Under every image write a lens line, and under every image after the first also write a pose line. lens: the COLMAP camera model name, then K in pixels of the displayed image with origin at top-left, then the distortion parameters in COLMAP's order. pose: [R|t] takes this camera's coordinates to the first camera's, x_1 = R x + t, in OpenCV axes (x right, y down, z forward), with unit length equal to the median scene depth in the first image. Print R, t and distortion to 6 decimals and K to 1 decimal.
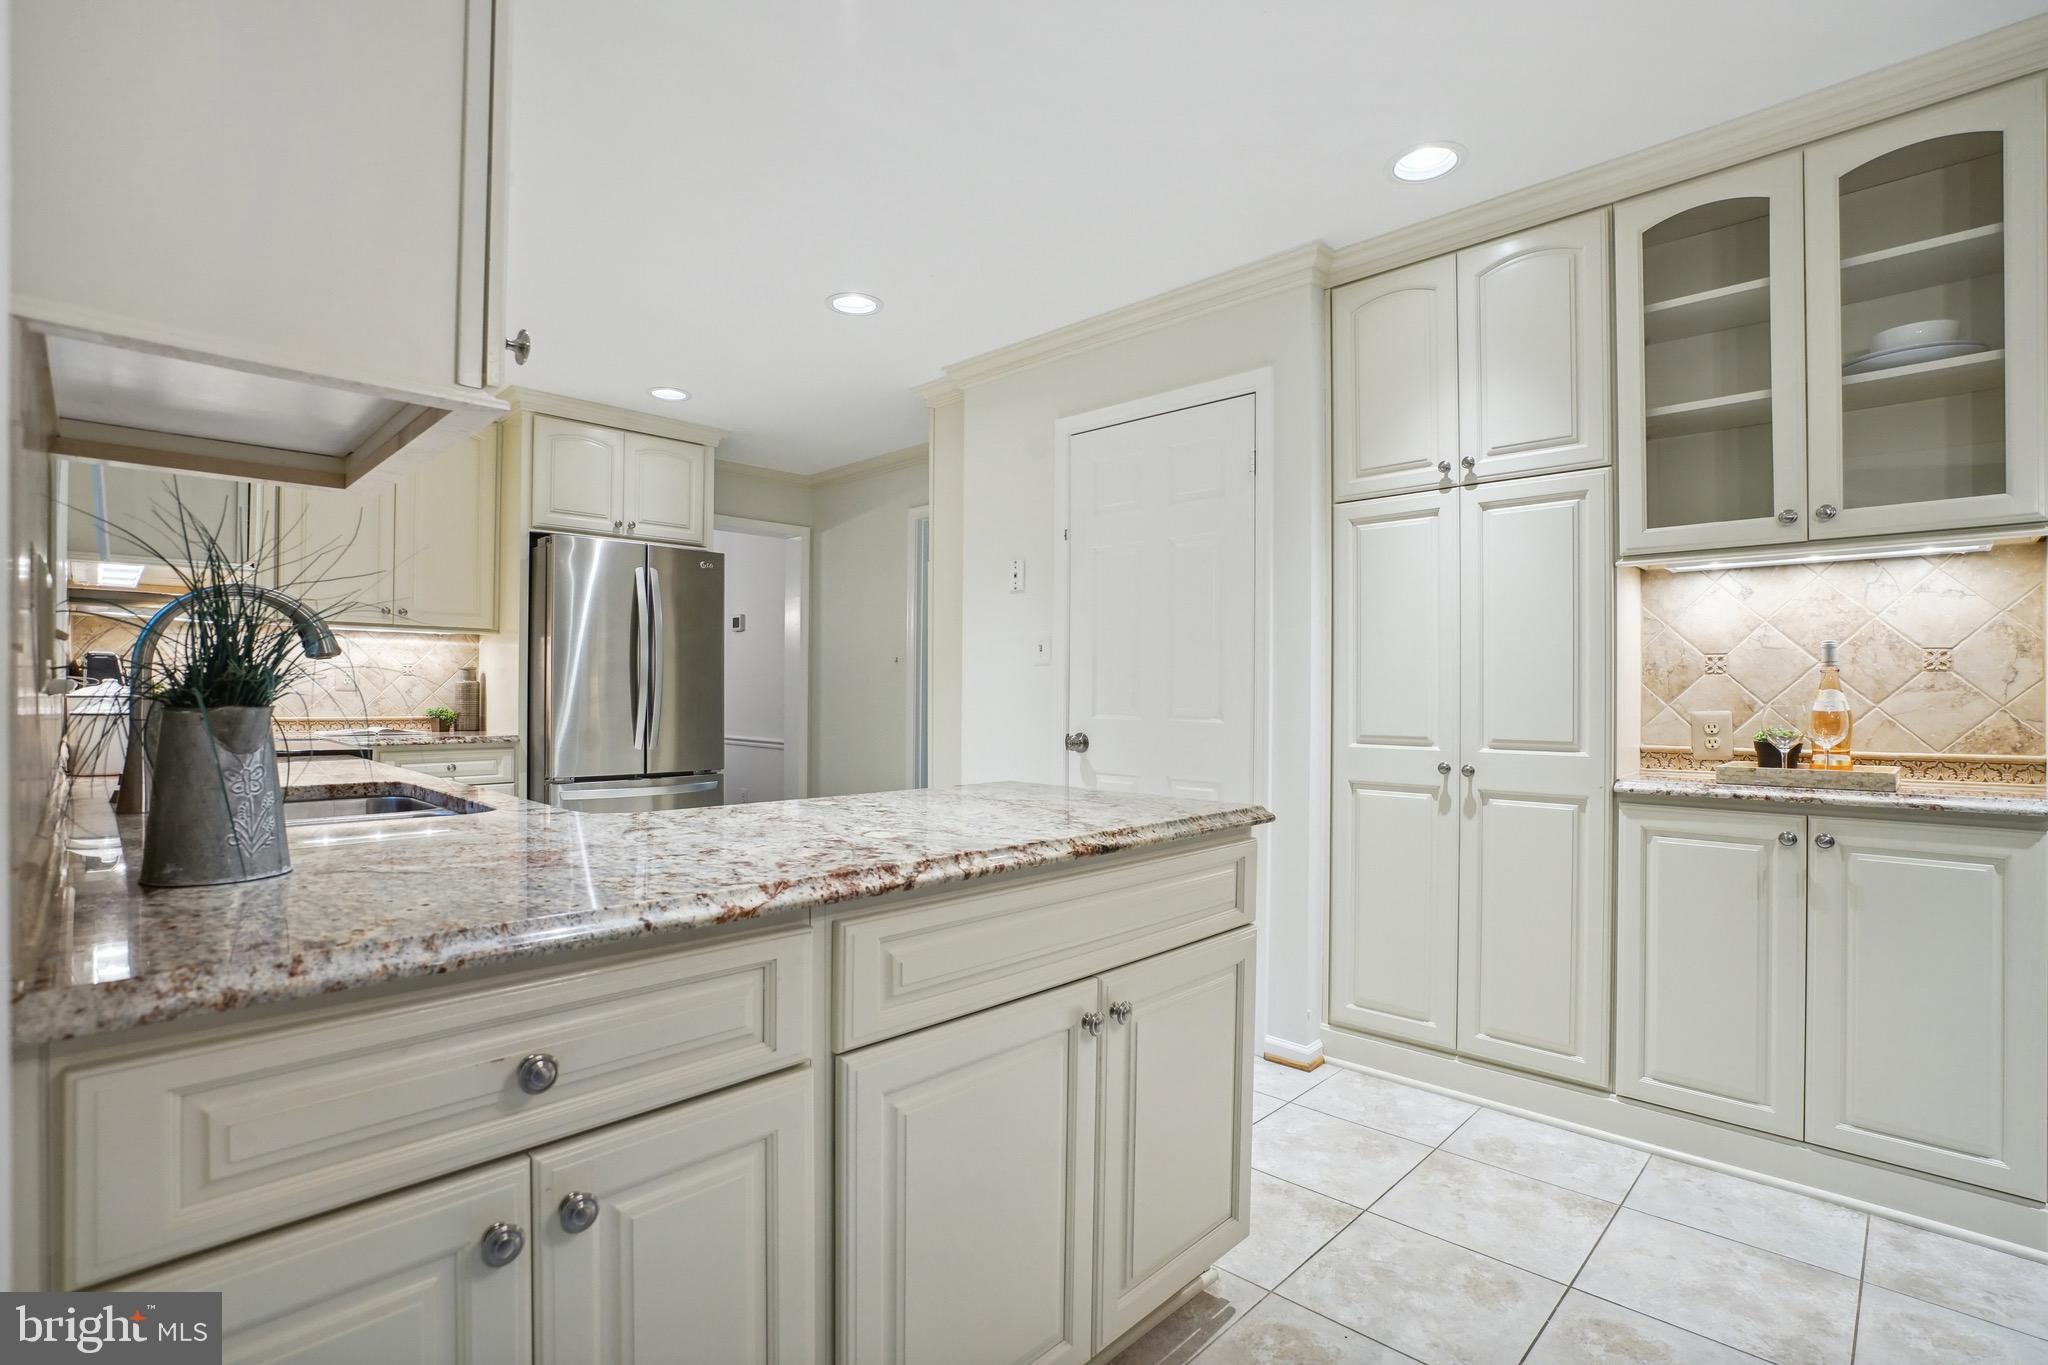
lens RADIAL K [[956.2, 0, 1009.0], [0, 956.2, 687.4], [0, 0, 1]] dist [-0.038415, 0.006488]
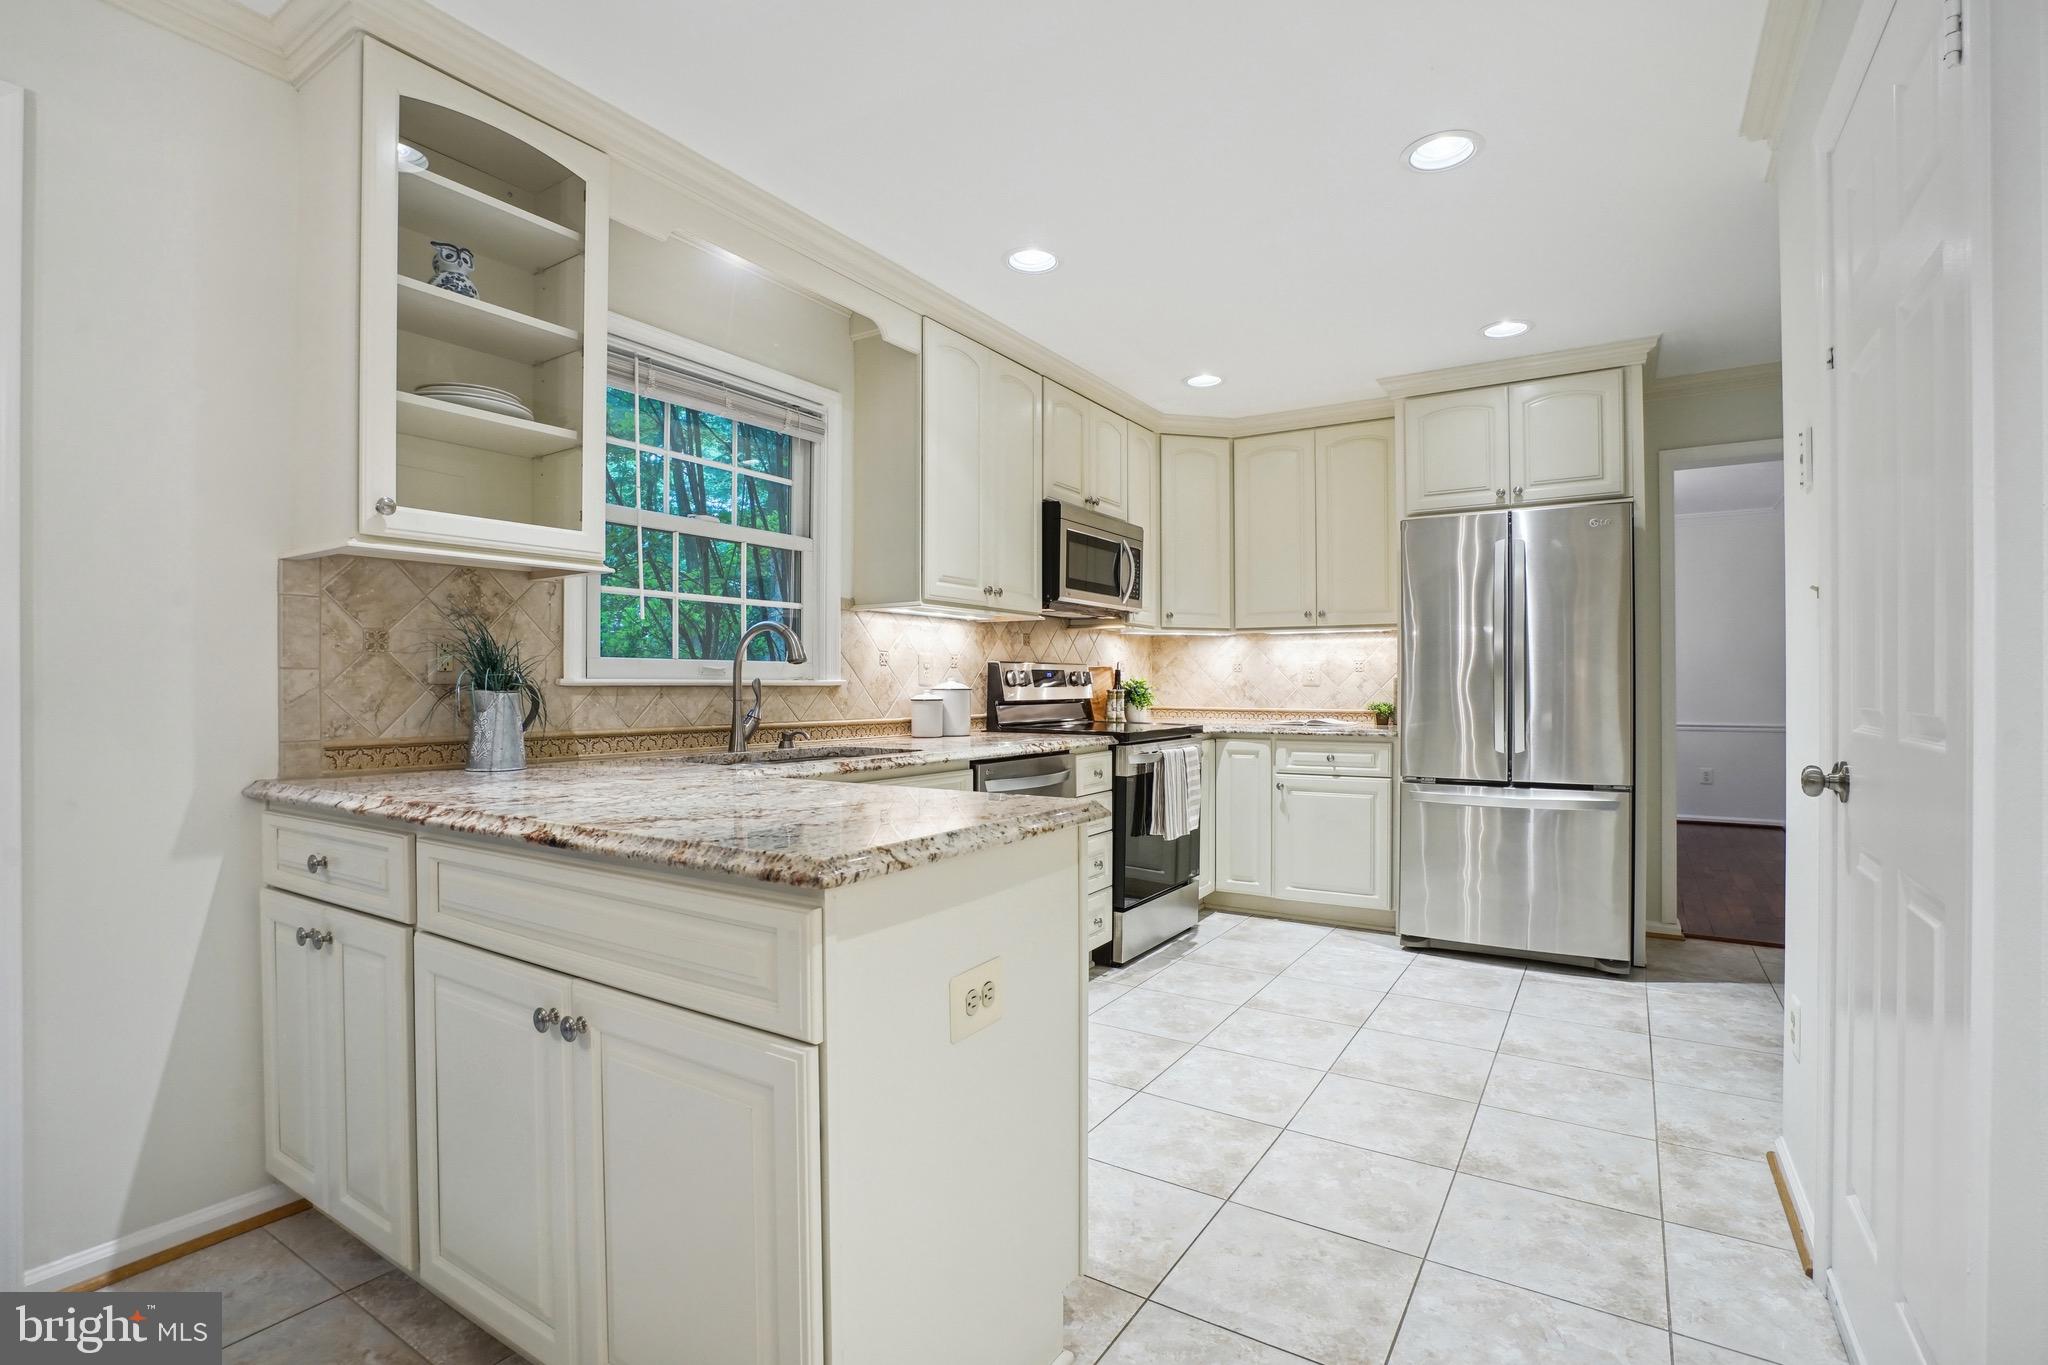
lens RADIAL K [[956.2, 0, 1007.4], [0, 956.2, 676.3], [0, 0, 1]] dist [-0.038415, 0.006488]
pose [[0.209409, -0.013821, -0.977730, 0.467877], [0.003421, 0.999904, -0.013401, 0.008037], [0.977822, -0.000539, 0.209436, 0.521542]]
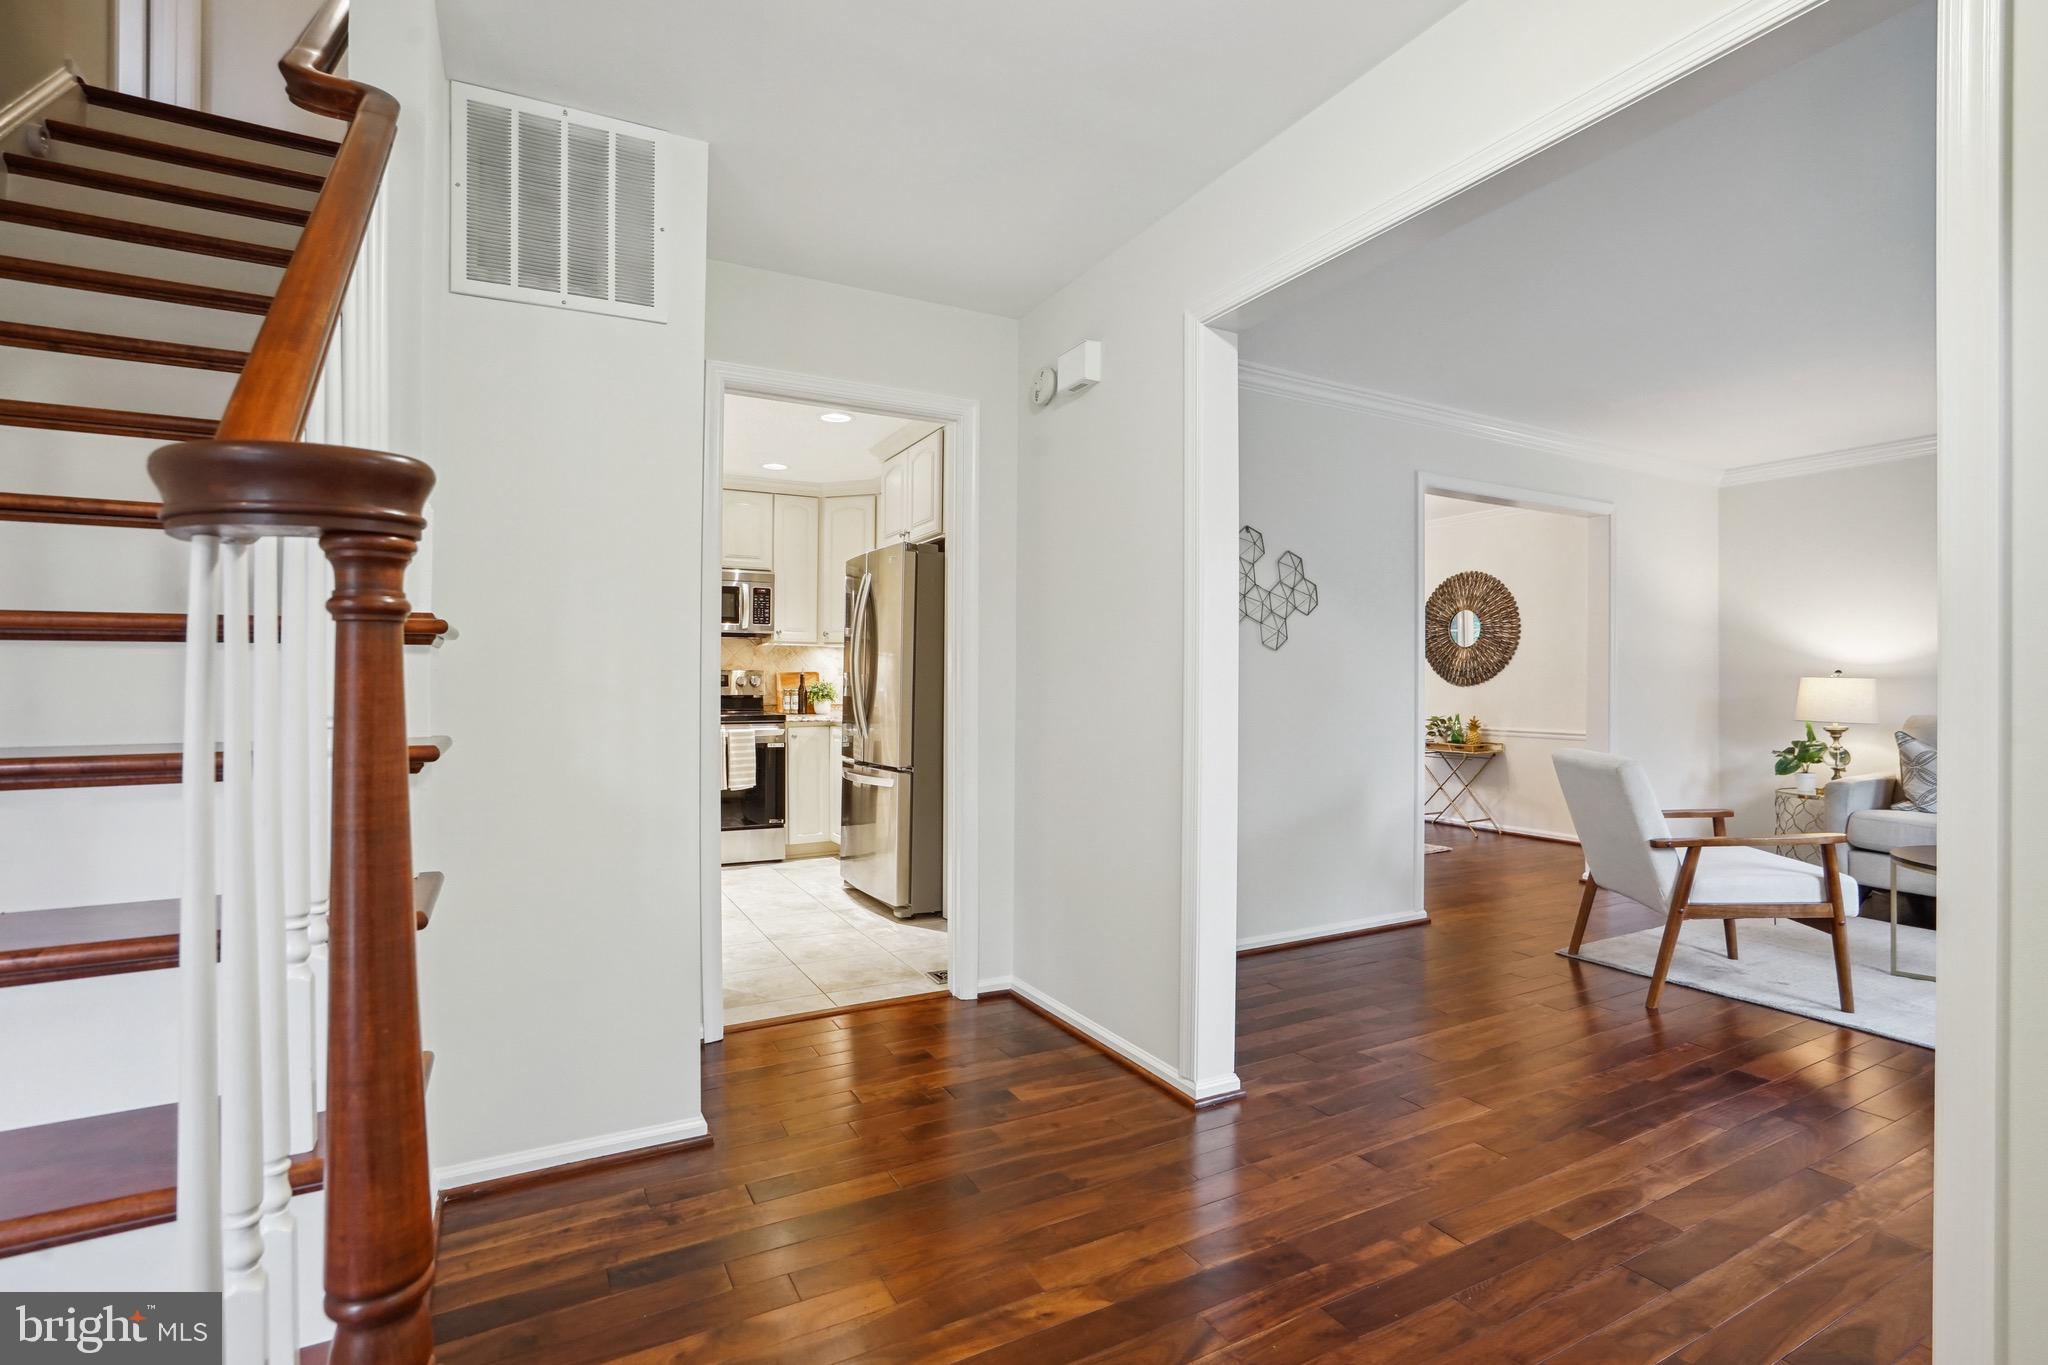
lens RADIAL K [[956.2, 0, 1030.6], [0, 956.2, 683.2], [0, 0, 1]] dist [-0.038415, 0.006488]
pose [[-0.282294, -0.009558, -0.959280, 0.821646], [-0.001558, 0.999954, -0.009505, 0.014748], [0.959327, -0.001189, -0.282296, 1.998975]]
